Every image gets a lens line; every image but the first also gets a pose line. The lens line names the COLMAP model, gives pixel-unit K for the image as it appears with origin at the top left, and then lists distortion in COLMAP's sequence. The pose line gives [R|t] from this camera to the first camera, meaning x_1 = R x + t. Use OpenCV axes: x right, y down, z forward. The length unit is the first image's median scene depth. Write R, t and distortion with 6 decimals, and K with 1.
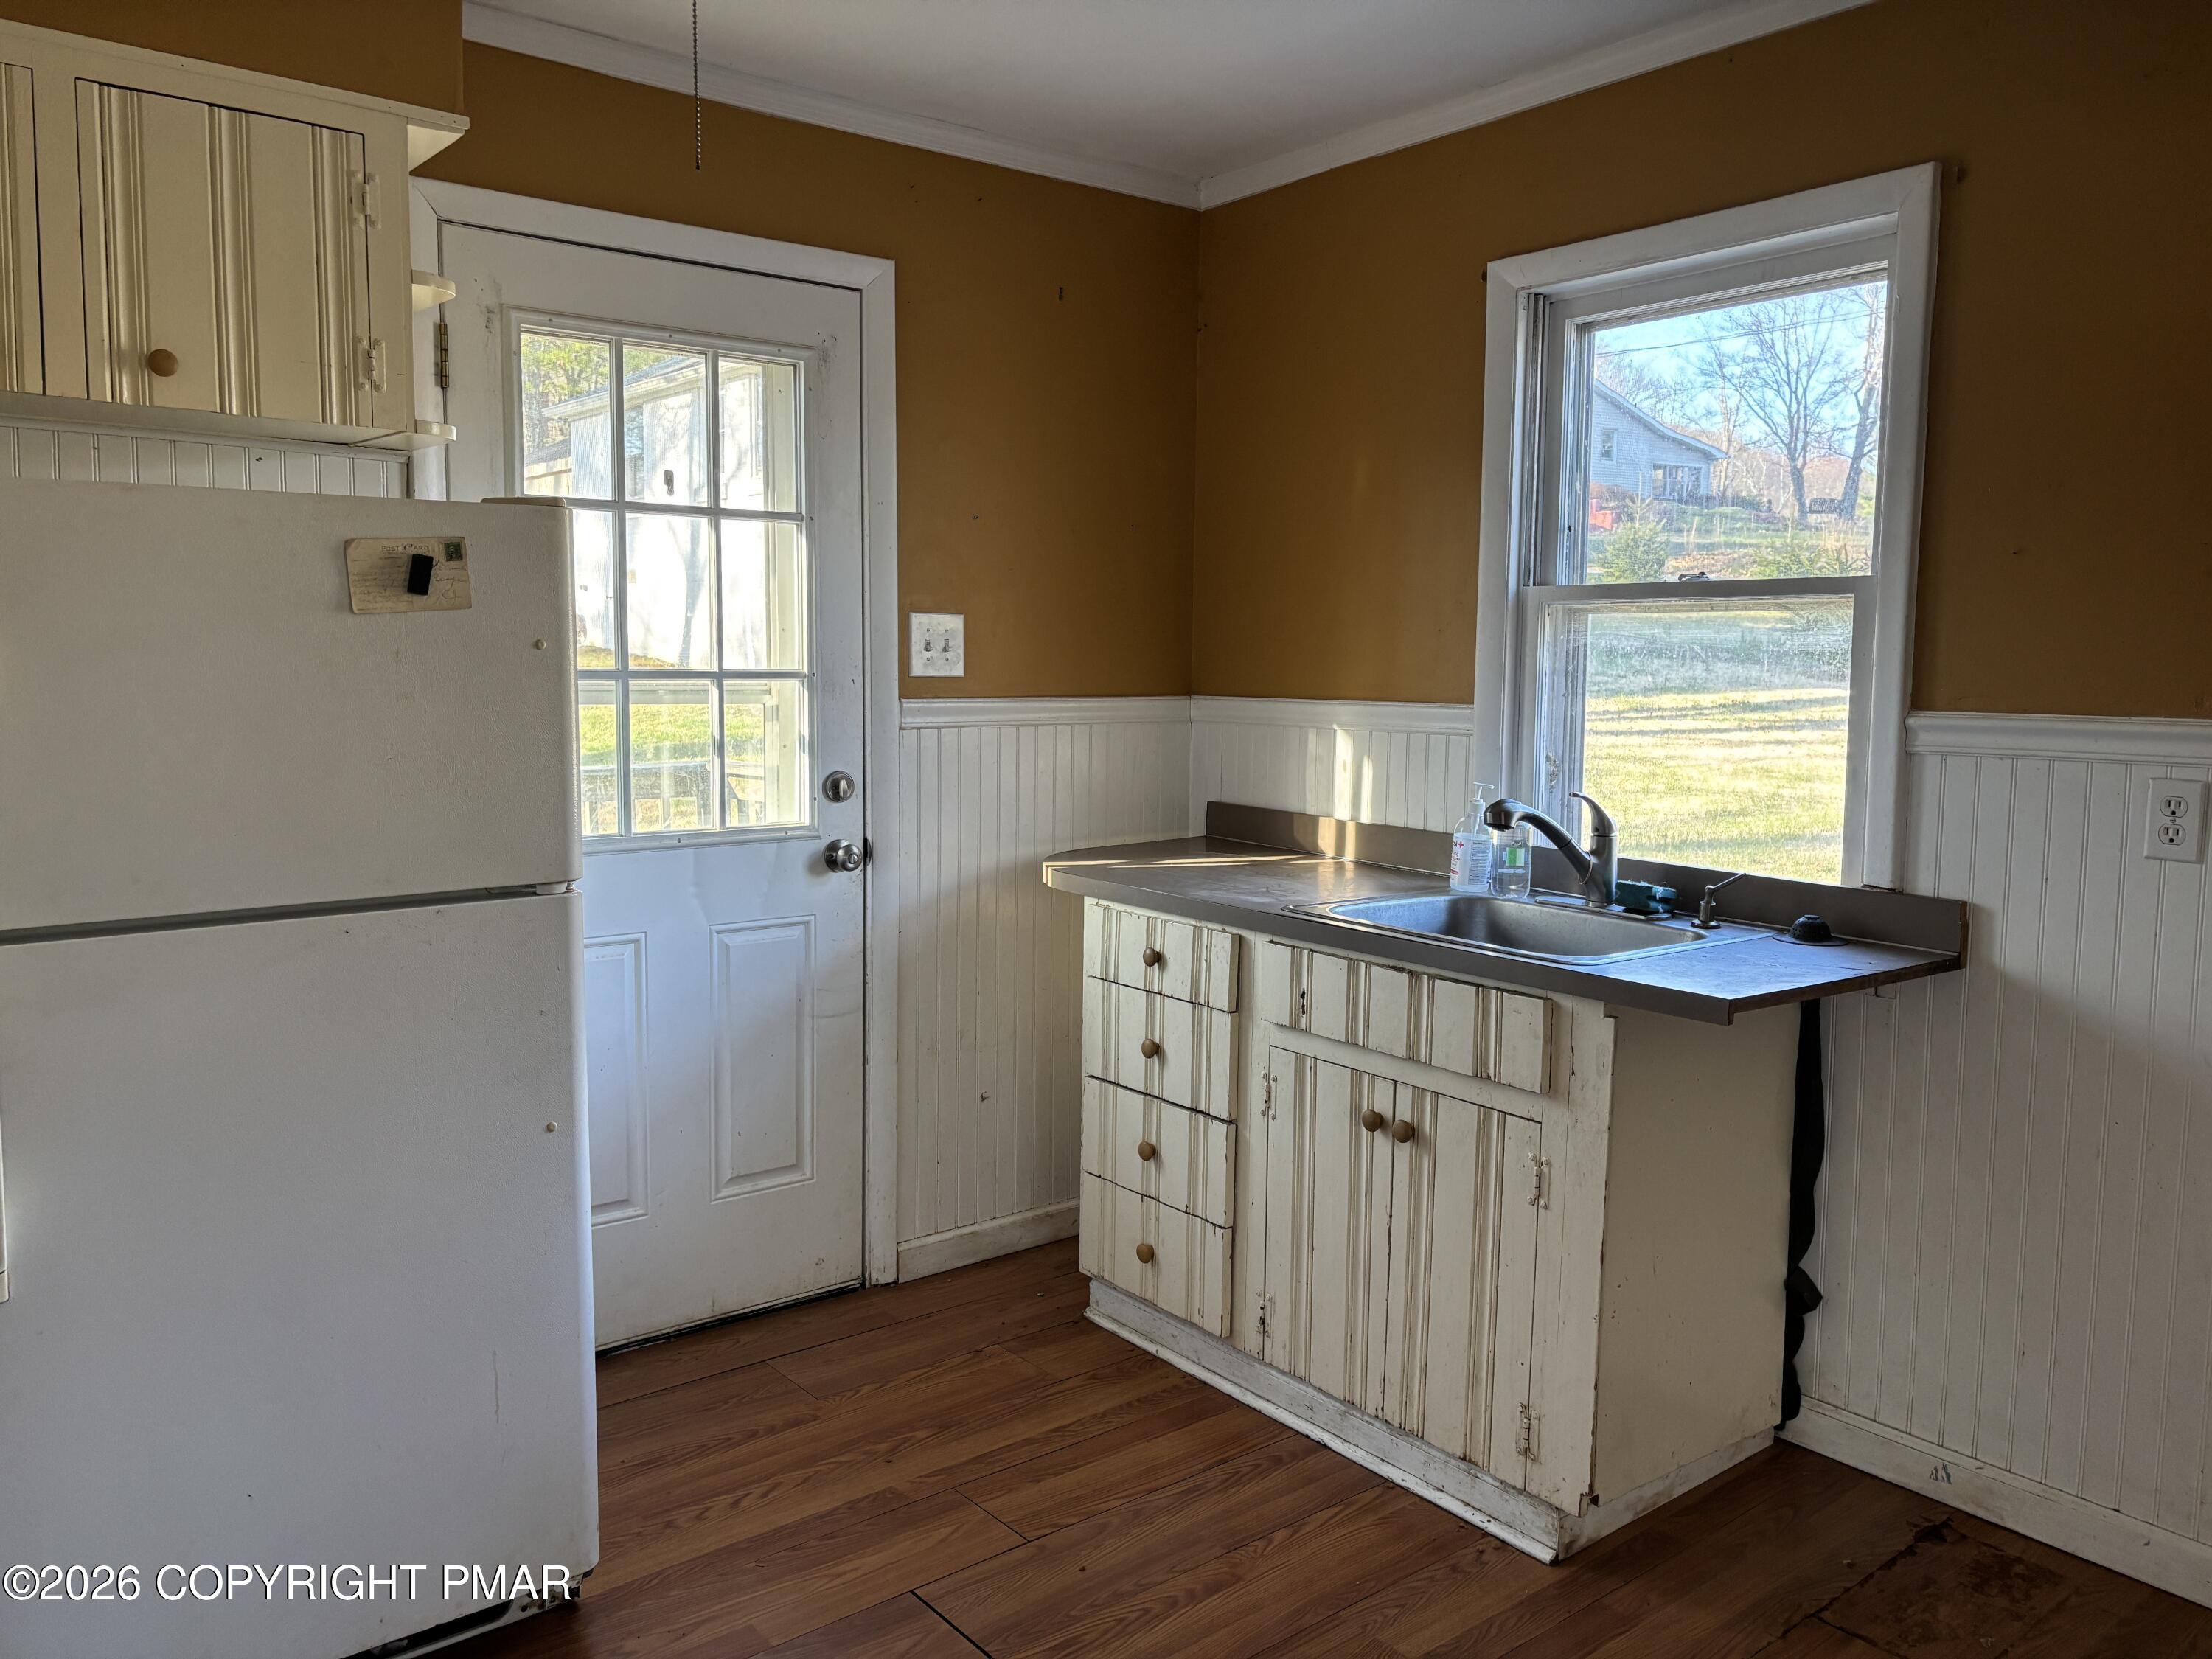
lens RADIAL K [[1667.7, 0, 1112.9], [0, 1667.7, 812.1], [0, 0, 1]] dist [0.065996, -0.068956]
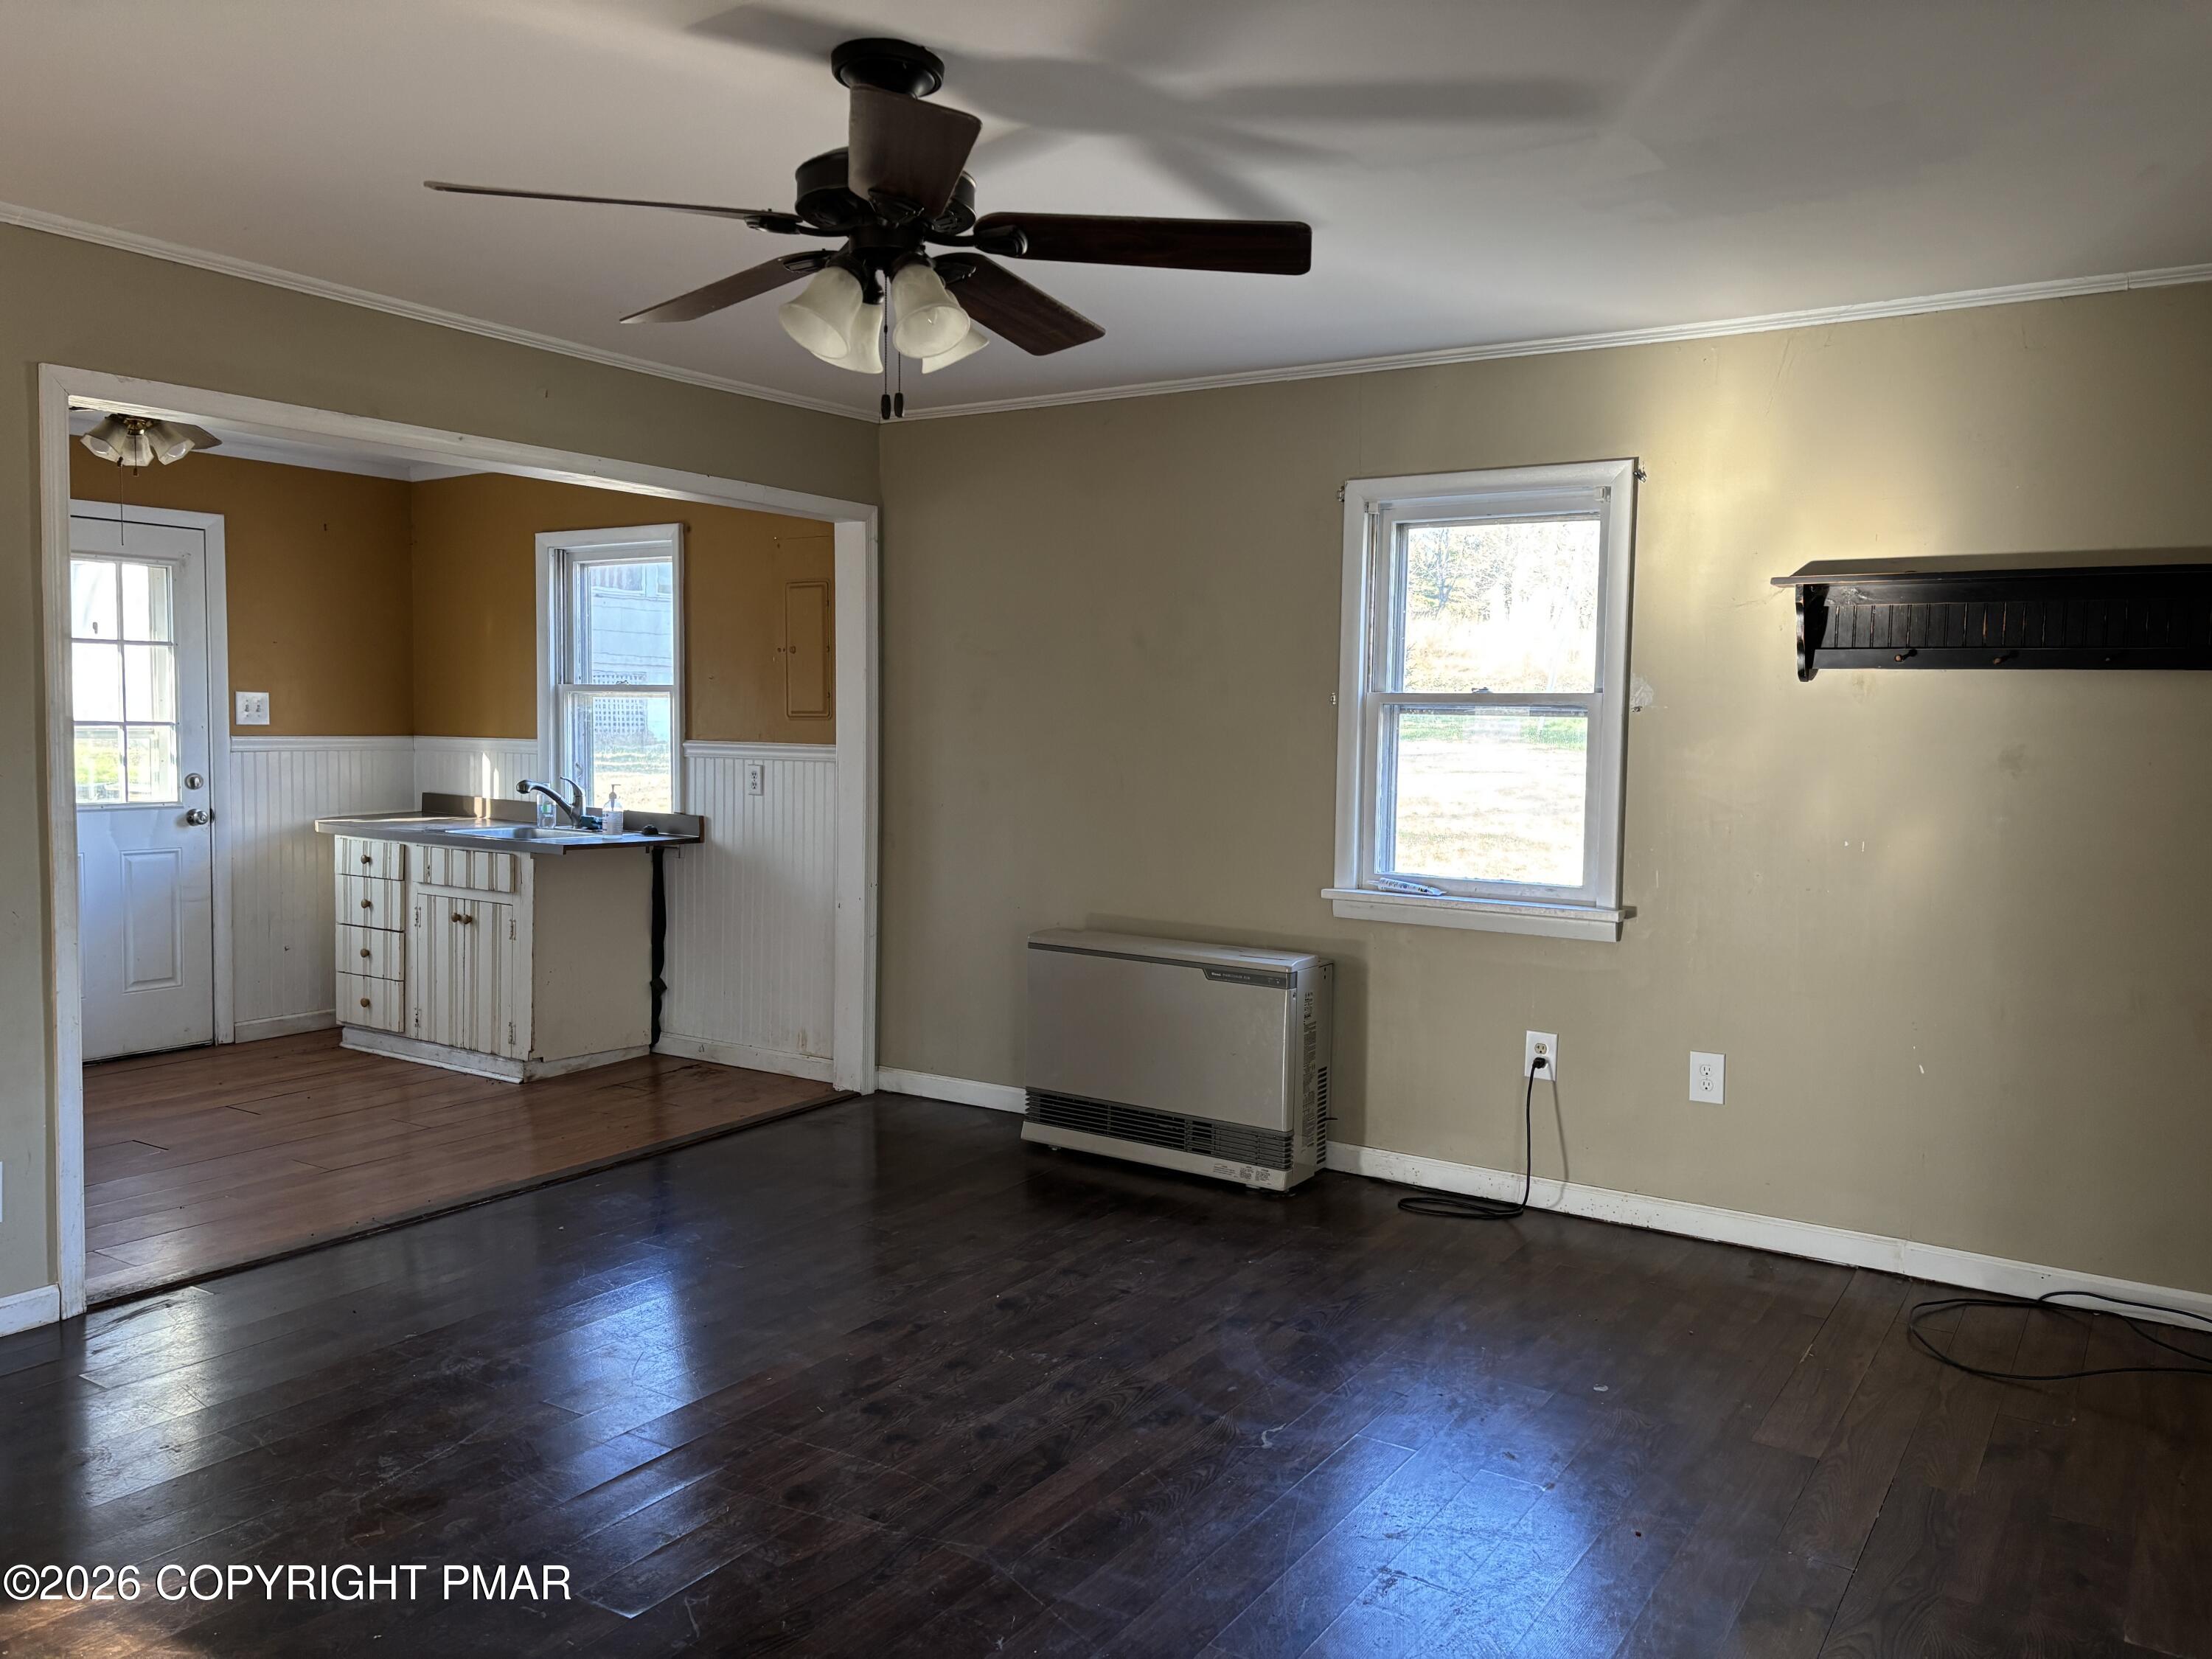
lens RADIAL K [[1667.7, 0, 1123.4], [0, 1667.7, 818.3], [0, 0, 1]] dist [0.065996, -0.068956]
pose [[0.950532, -0.015678, 0.310231, 0.274101], [0.024425, 0.999406, -0.024332, 0.111170], [-0.309665, 0.030706, 0.950350, -1.306353]]
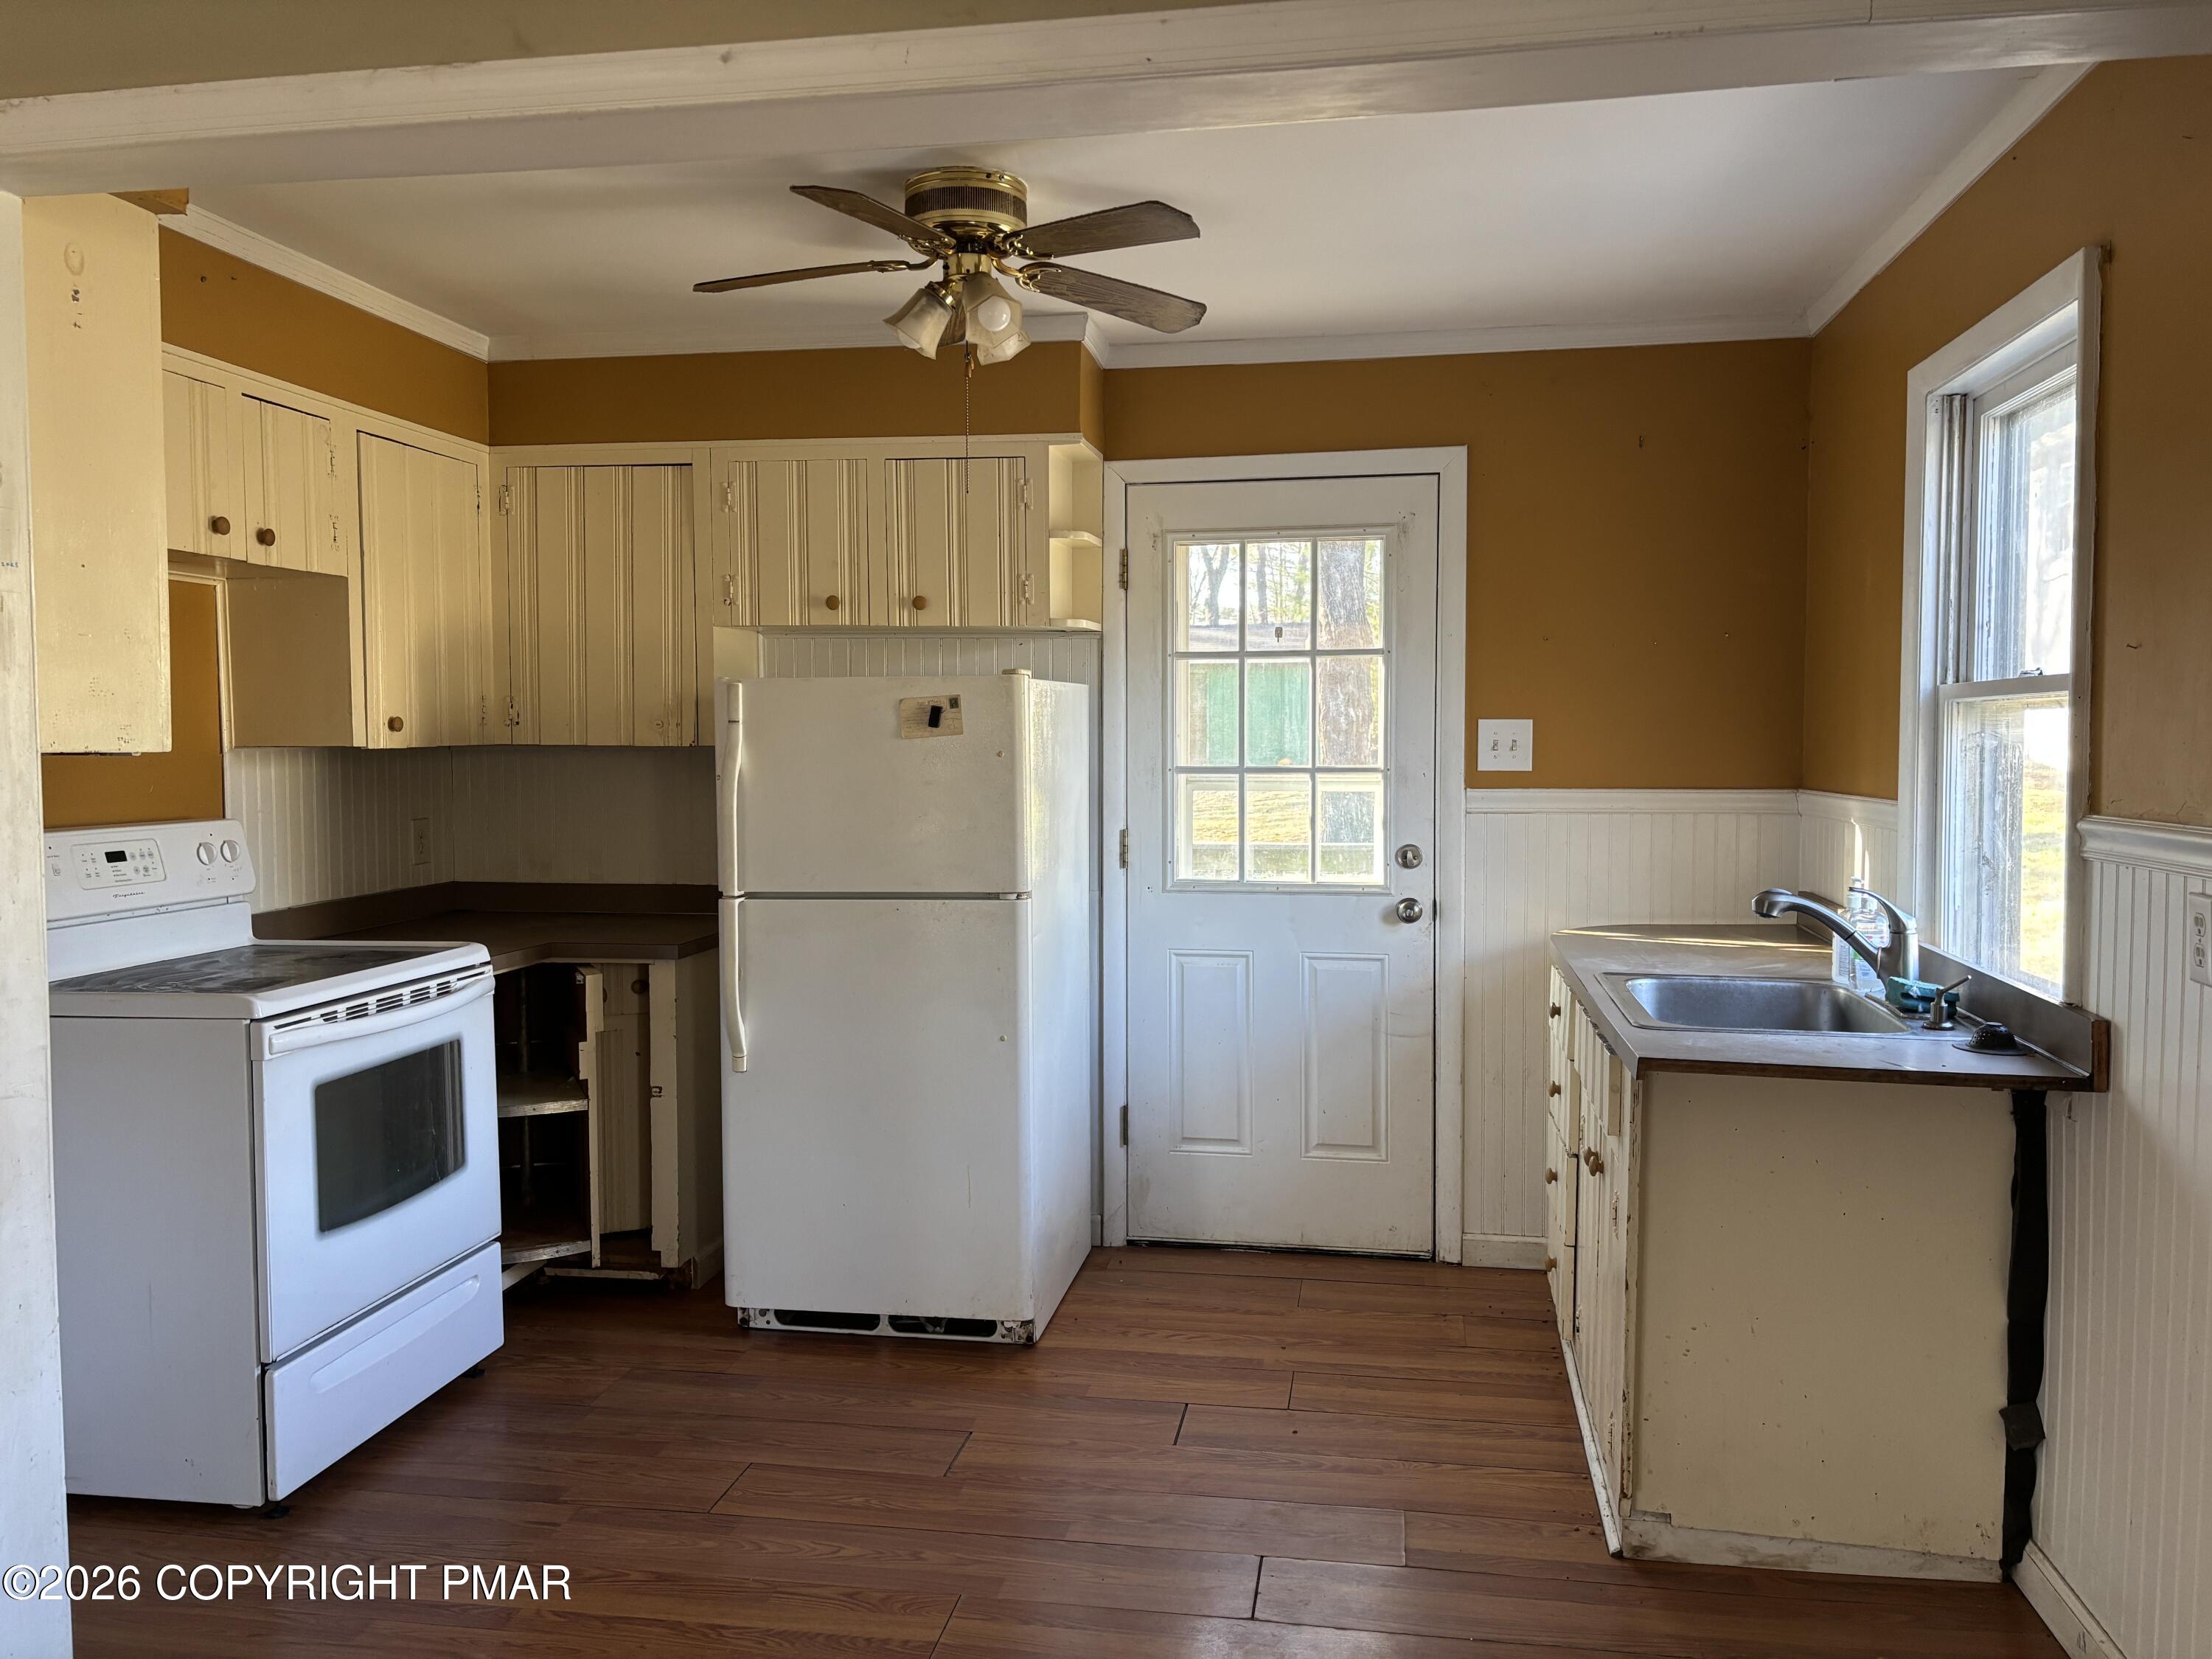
lens RADIAL K [[1667.7, 0, 1105.3], [0, 1667.7, 809.8], [0, 0, 1]] dist [0.065996, -0.068956]
pose [[0.663645, 0.021435, -0.747740, 0.697729], [-0.061440, 0.997774, -0.025927, -0.003647], [0.745520, 0.063147, 0.663485, -0.032434]]
